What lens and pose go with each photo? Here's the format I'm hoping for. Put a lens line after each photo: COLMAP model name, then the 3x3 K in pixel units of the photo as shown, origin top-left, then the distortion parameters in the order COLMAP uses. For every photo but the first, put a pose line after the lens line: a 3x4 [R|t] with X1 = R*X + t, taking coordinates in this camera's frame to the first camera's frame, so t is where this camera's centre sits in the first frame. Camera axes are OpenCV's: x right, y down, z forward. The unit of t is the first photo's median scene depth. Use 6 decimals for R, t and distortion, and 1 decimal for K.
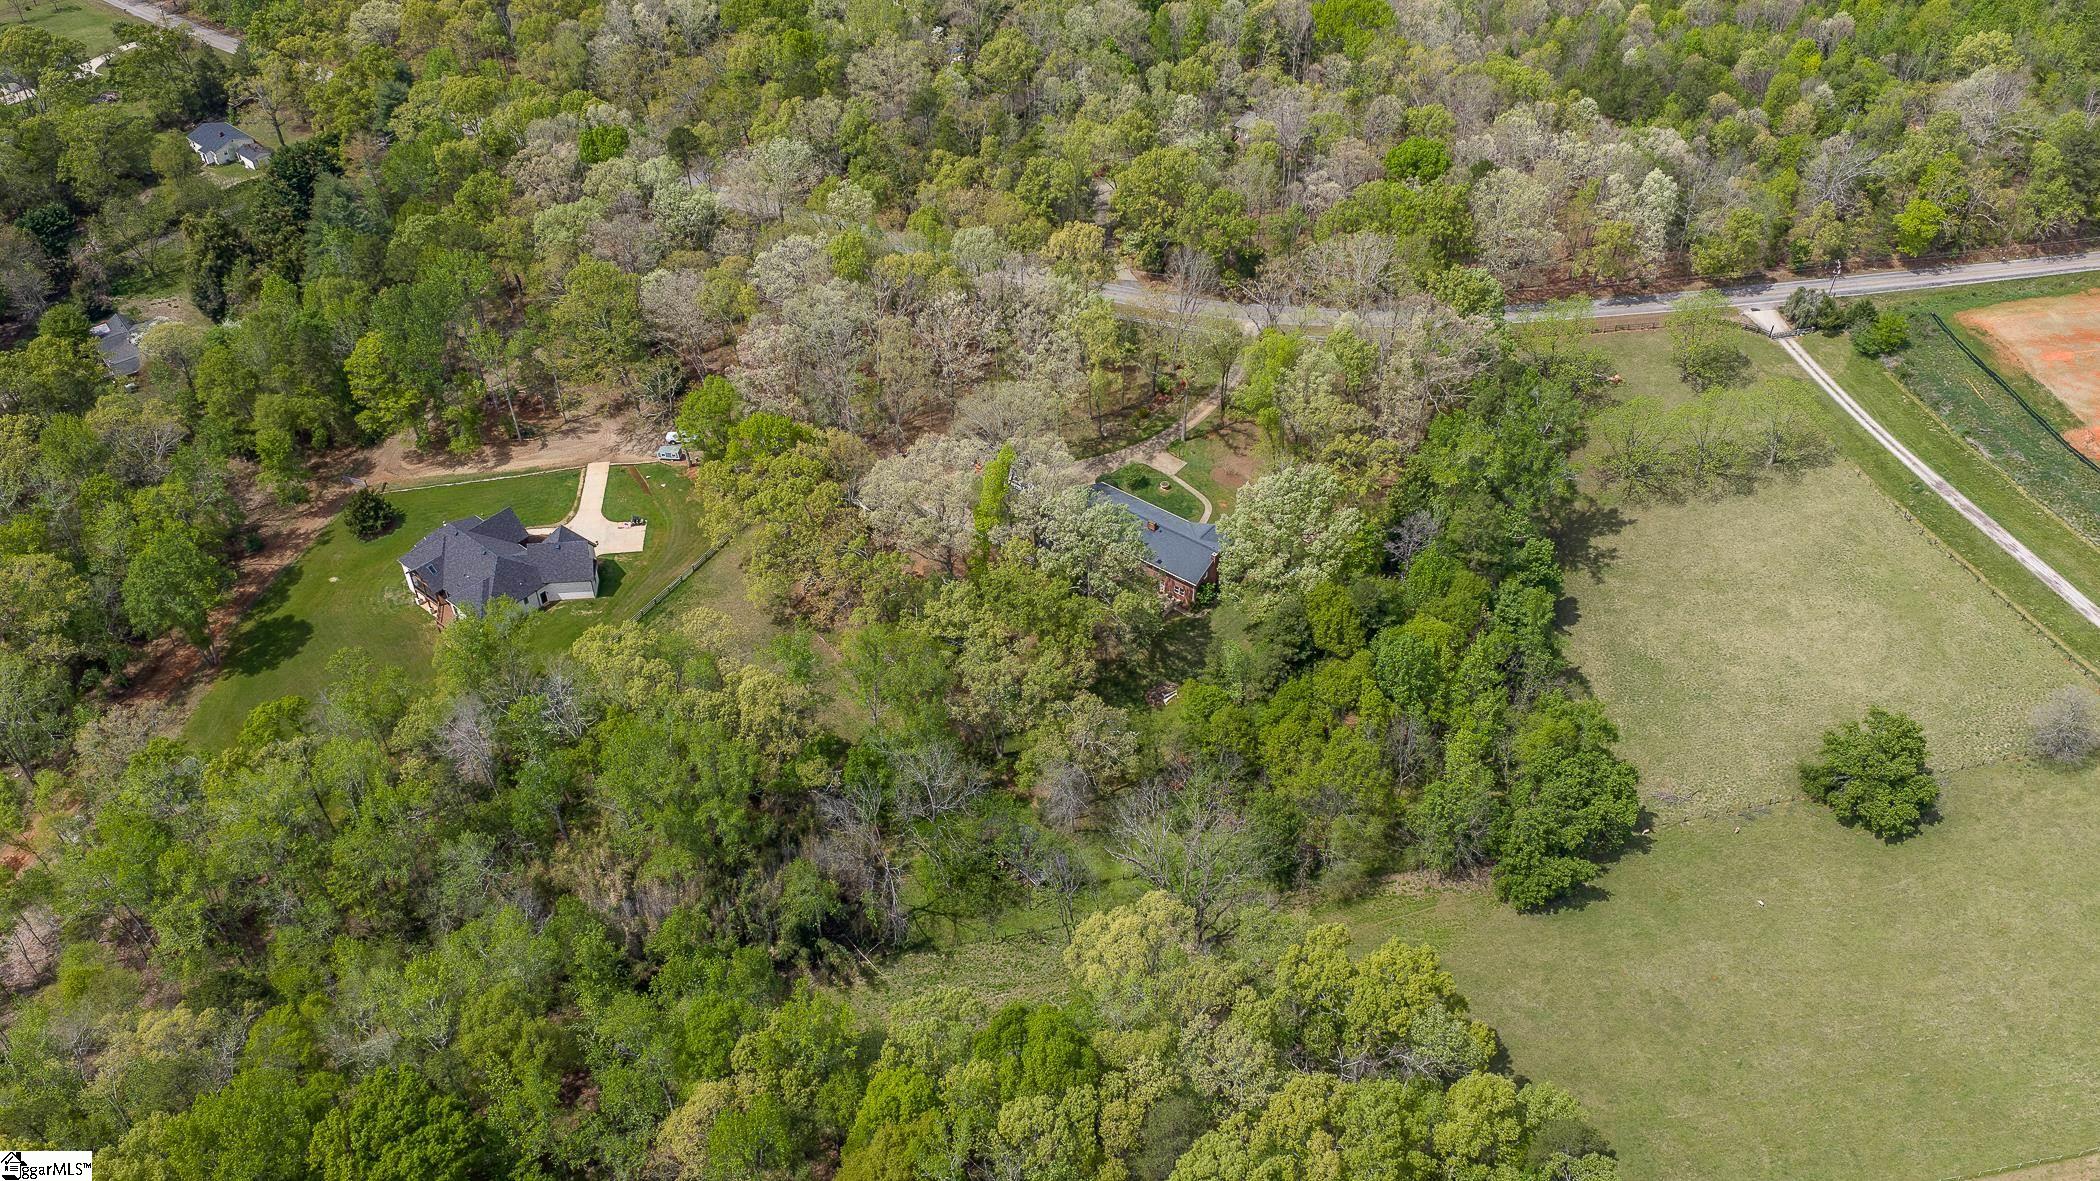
lens RADIAL K [[1729.8, 0, 1050.0], [0, 1729.8, 590.5], [0, 0, 1]] dist [-0.002967, -0.007826]
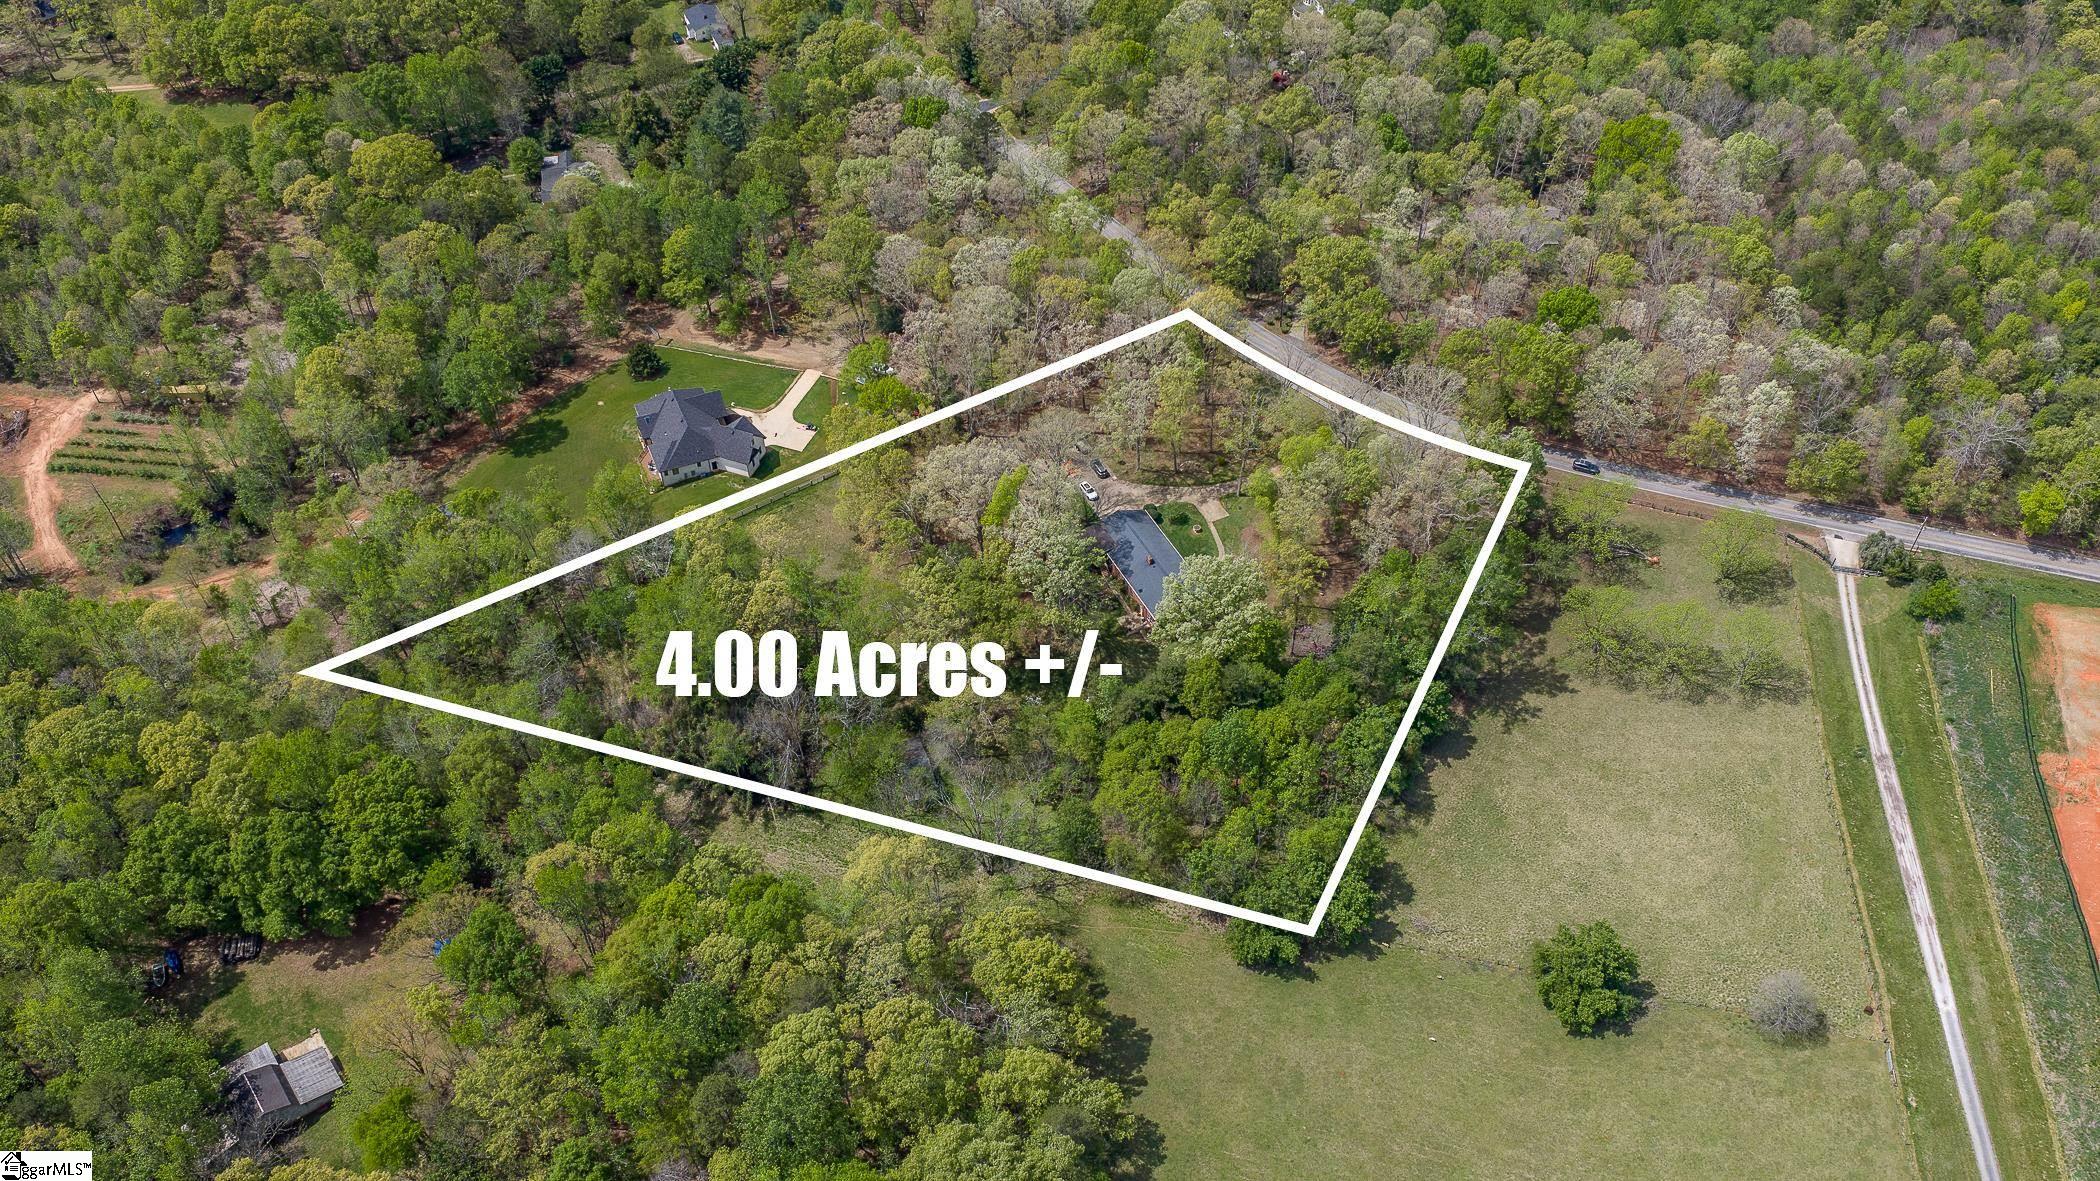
lens RADIAL K [[1729.8, 0, 1050.0], [0, 1729.8, 590.5], [0, 0, 1]] dist [-0.002967, -0.007826]
pose [[0.896016, 0.320998, -0.306781, 0.340068], [-0.292775, 0.946558, 0.135316, -0.145792], [0.333823, -0.031428, 0.942112, -0.144568]]
